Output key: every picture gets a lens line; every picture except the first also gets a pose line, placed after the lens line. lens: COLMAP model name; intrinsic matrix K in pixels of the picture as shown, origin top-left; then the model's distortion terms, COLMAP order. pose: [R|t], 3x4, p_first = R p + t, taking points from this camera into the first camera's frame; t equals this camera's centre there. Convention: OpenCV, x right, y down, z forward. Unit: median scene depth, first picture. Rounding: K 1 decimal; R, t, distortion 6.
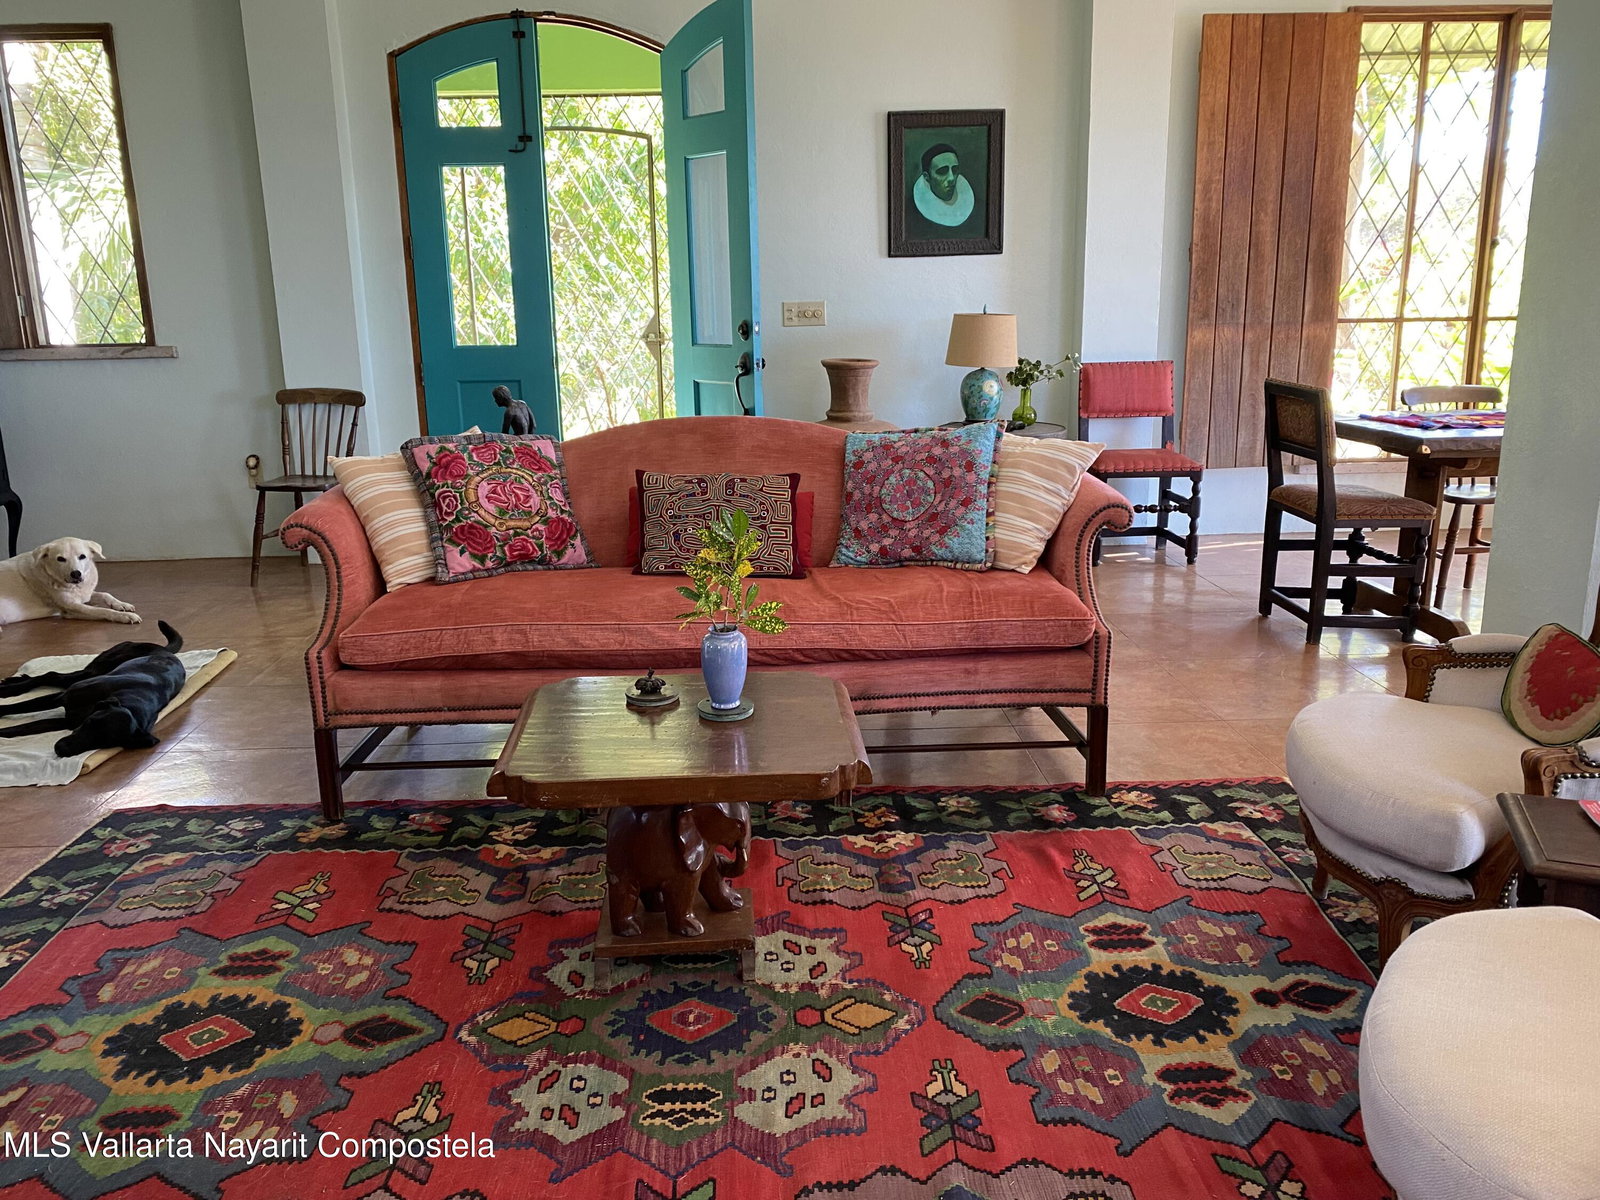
lens RADIAL K [[1246.5, 0, 800.2], [0, 1246.5, 577.7], [0, 0, 1]] dist [0.024348, -0.012949]
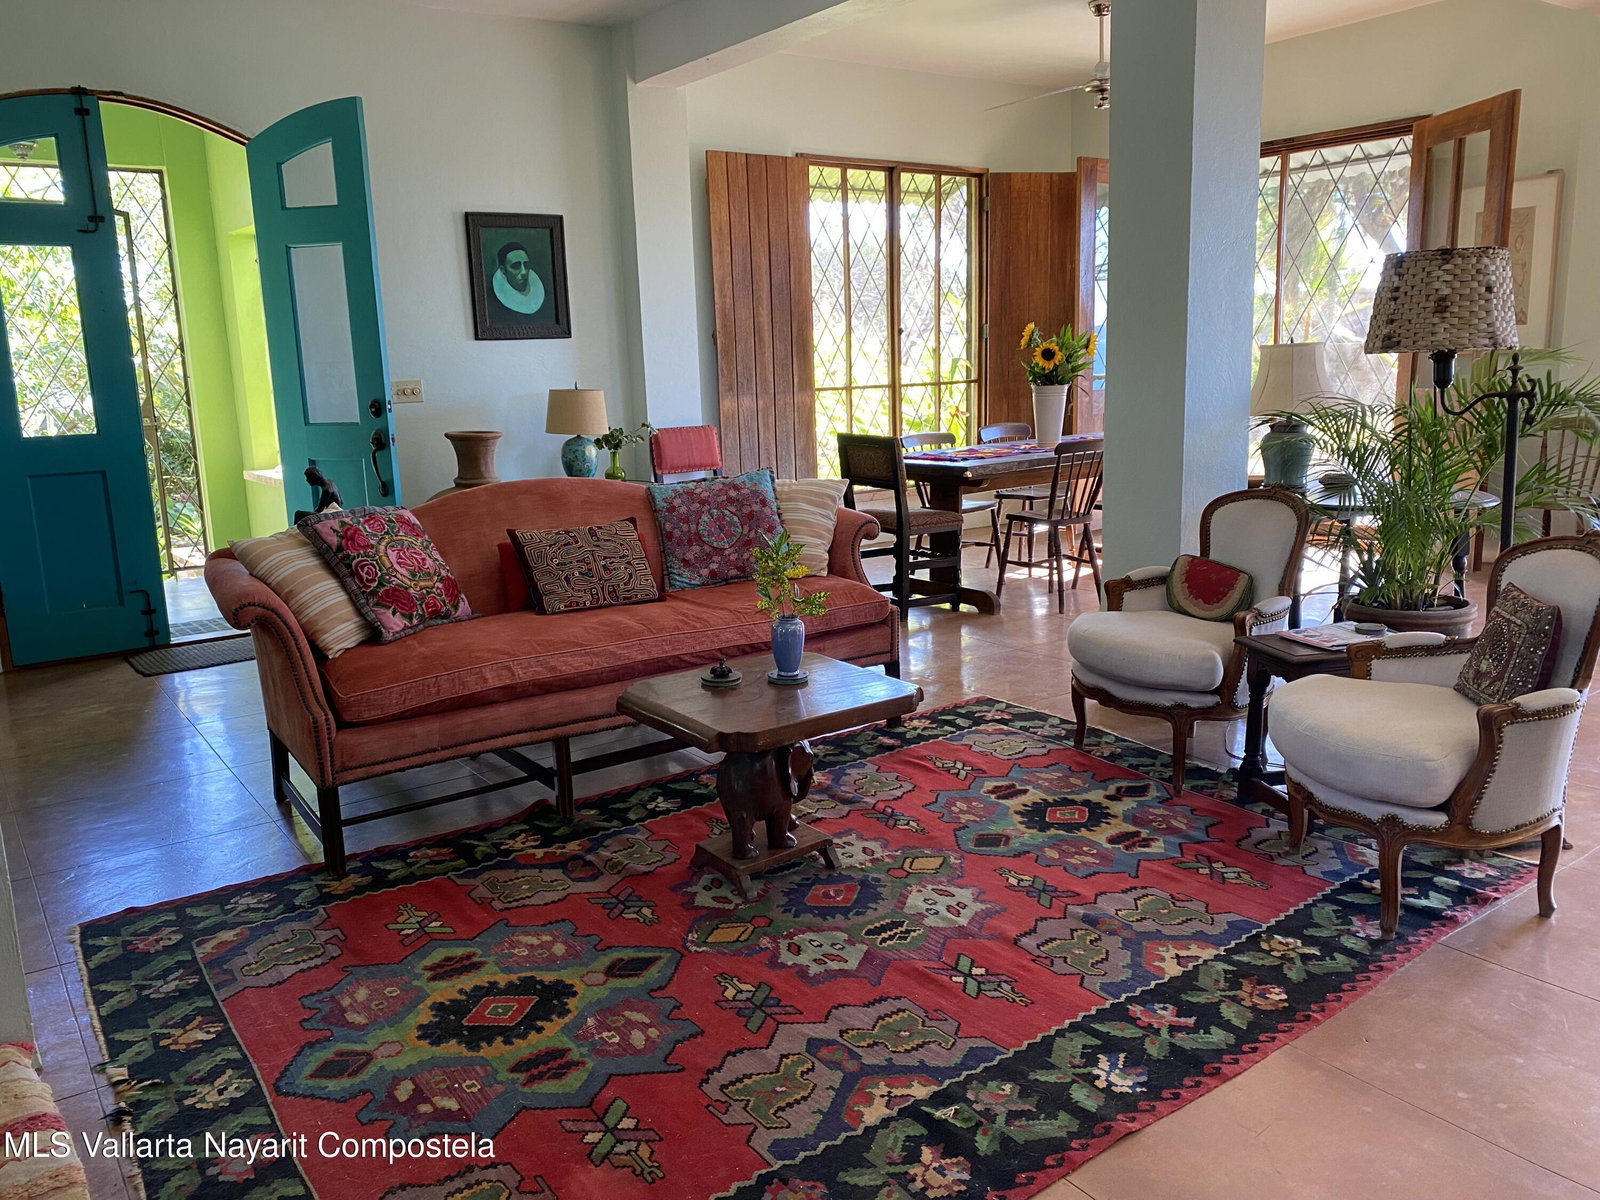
lens RADIAL K [[1222.1, 0, 800.0], [0, 1222.1, 600.0], [0, 0, 1]] dist [0.092533, -0.128087]
pose [[0.833824, -0.118752, 0.539106, -0.556131], [0.140387, 0.990096, 0.000960, 0.016992], [-0.533881, 0.074882, 0.842238, -0.100667]]
